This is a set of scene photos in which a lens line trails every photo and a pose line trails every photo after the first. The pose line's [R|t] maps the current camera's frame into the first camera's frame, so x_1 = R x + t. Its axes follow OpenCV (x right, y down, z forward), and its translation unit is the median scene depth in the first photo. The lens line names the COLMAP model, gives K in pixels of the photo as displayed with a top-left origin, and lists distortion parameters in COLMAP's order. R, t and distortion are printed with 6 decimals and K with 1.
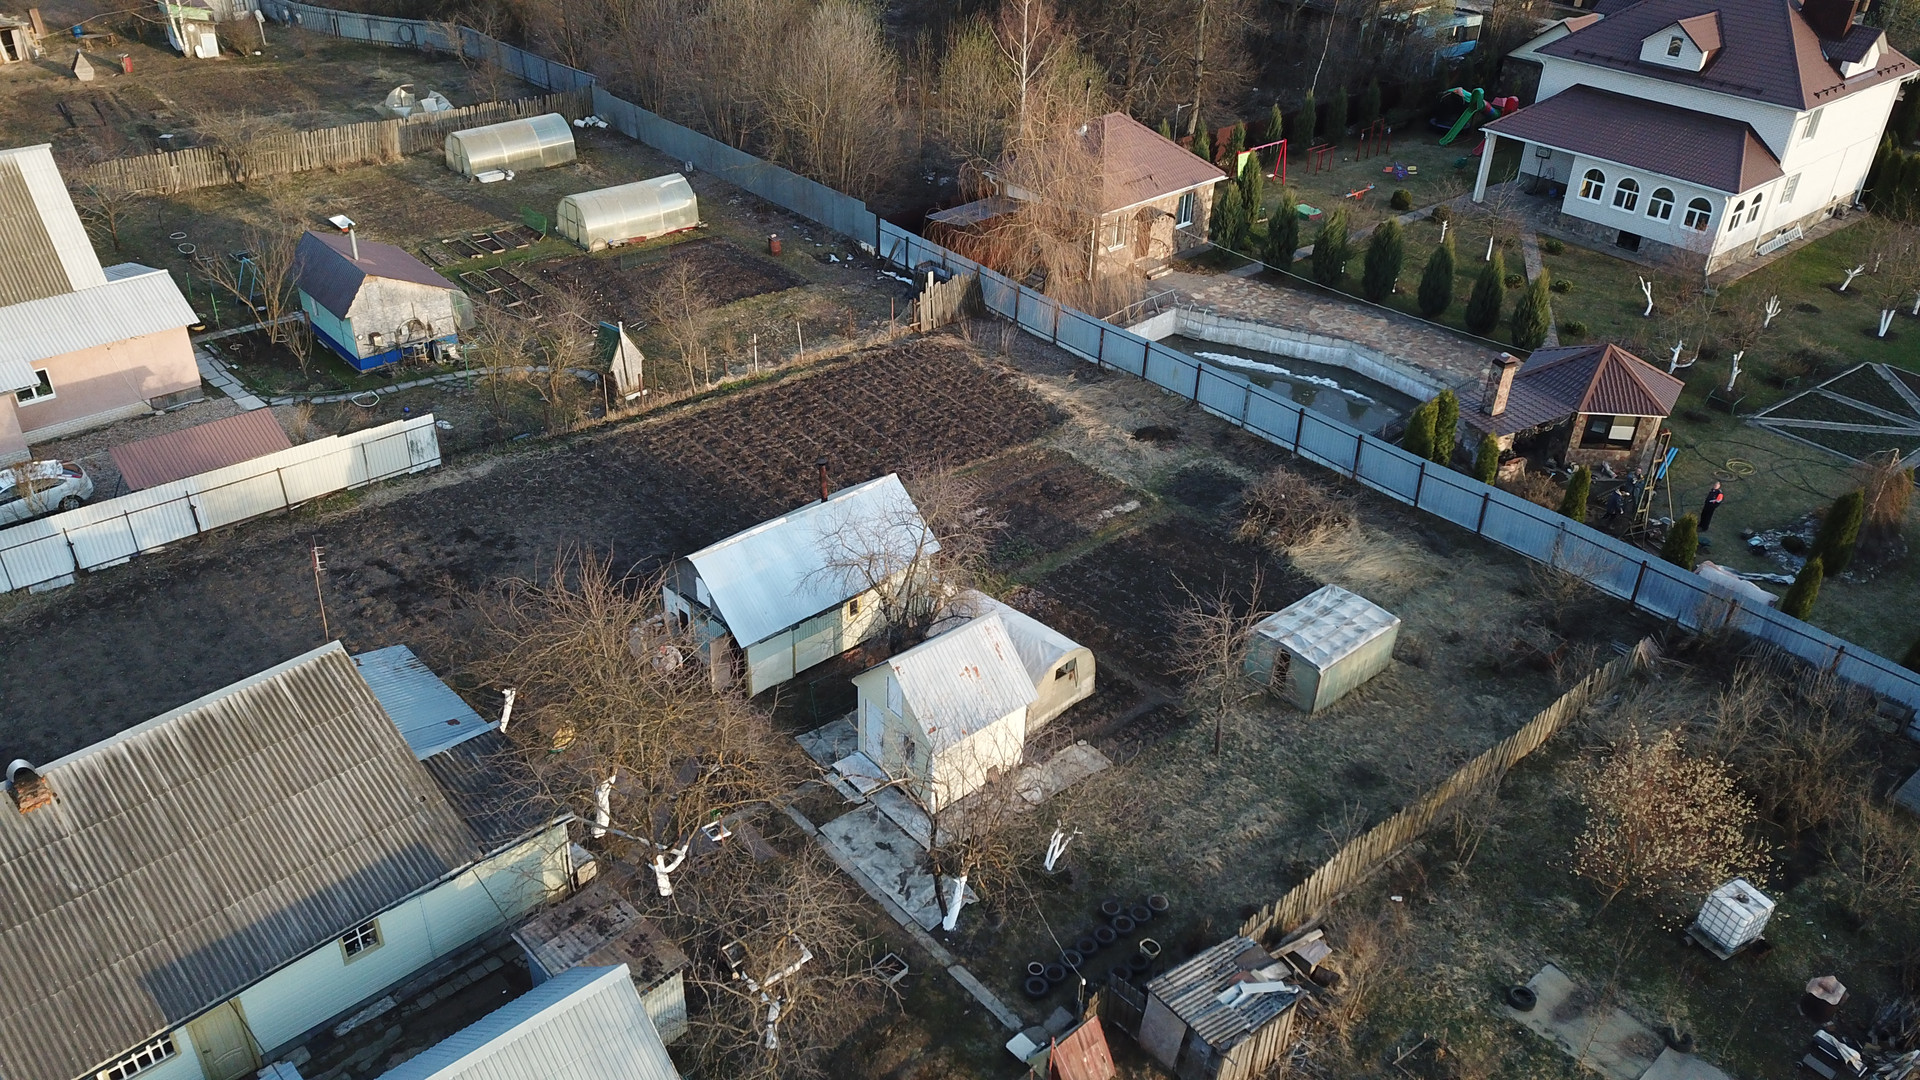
lens RADIAL K [[1465.1, 0, 936.8], [0, 1465.1, 533.3], [0, 0, 1]] dist [0.032519, -0.041287]
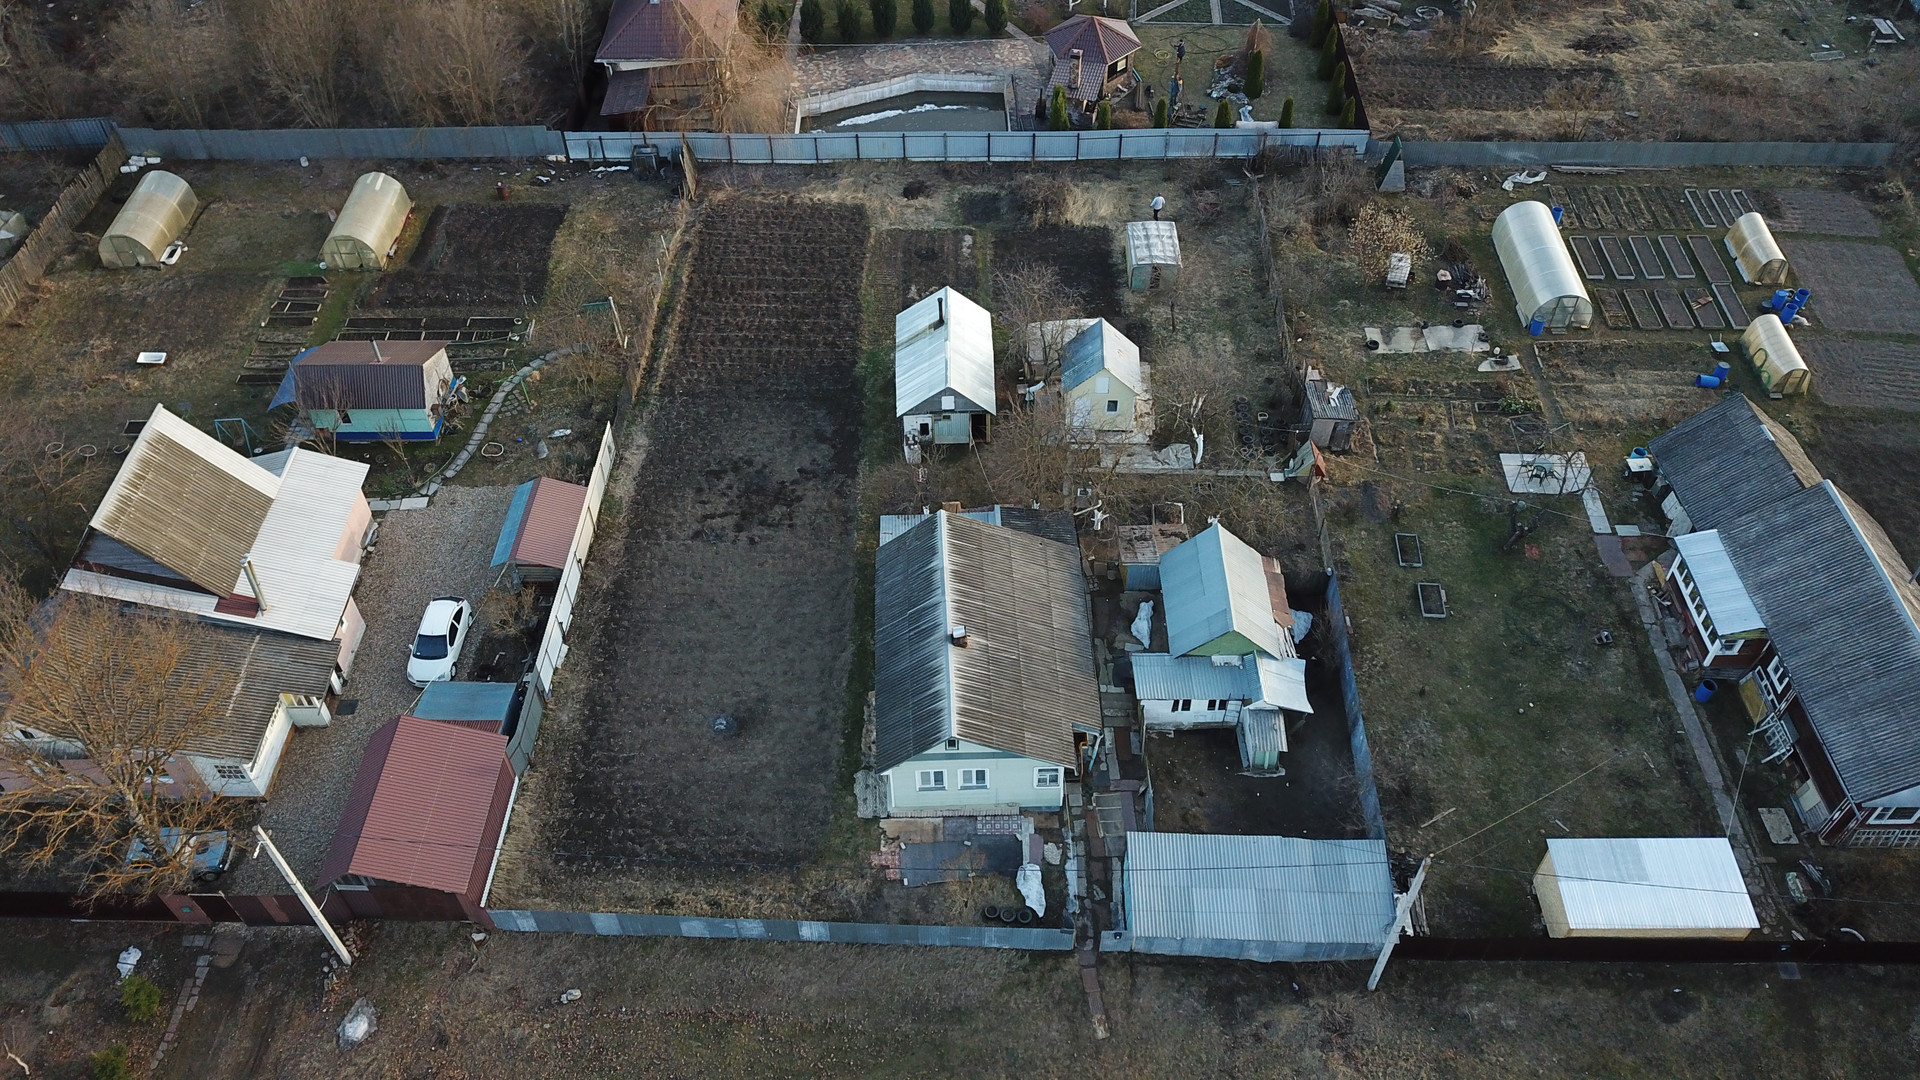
lens RADIAL K [[1465.1, 0, 936.8], [0, 1465.1, 533.3], [0, 0, 1]] dist [0.032519, -0.041287]
pose [[0.667964, -0.565316, 0.483985, -0.709732], [0.419872, 0.823233, 0.382093, -0.319890], [-0.614436, -0.052013, 0.787250, -0.203374]]
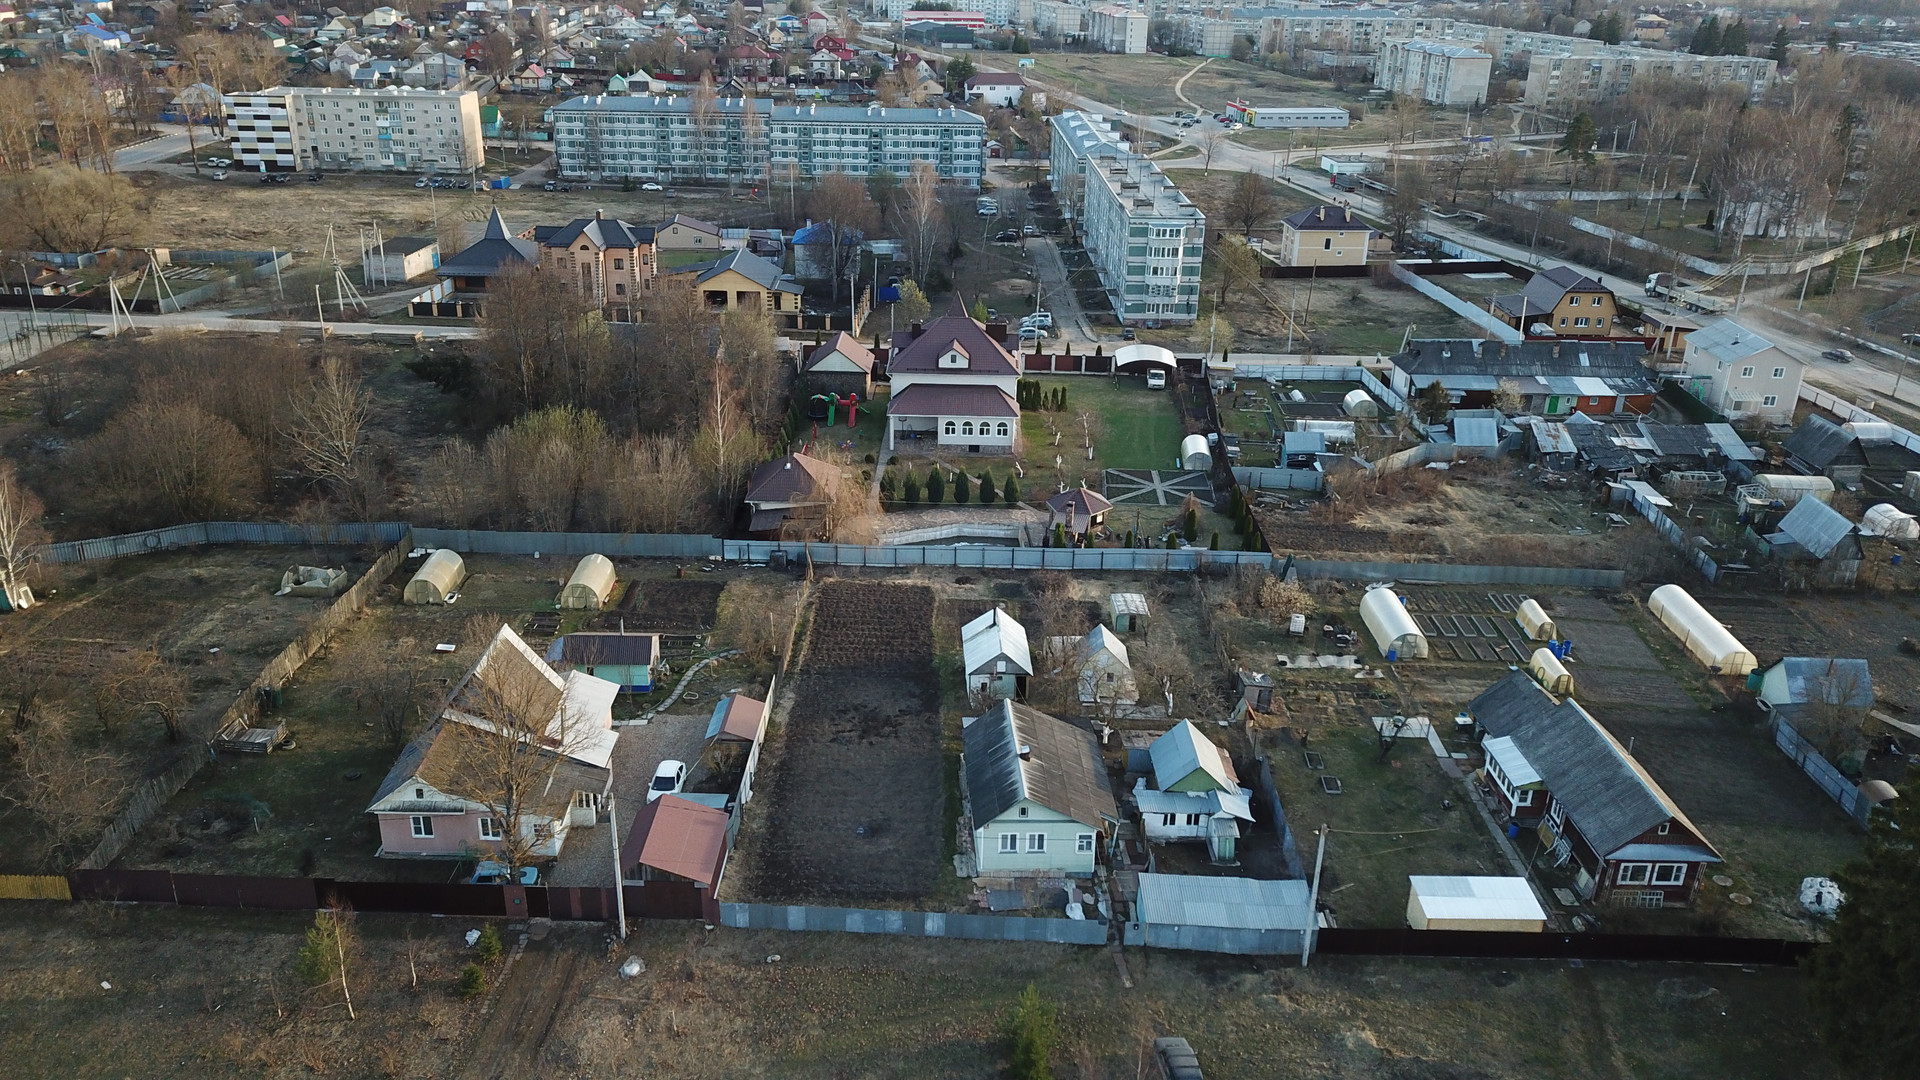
lens RADIAL K [[1465.1, 0, 936.8], [0, 1465.1, 533.3], [0, 0, 1]] dist [0.032519, -0.041287]
pose [[0.657191, -0.288090, 0.696494, -1.274605], [0.391745, 0.920009, 0.010903, -0.160444], [-0.643922, 0.265682, 0.717480, -0.516057]]
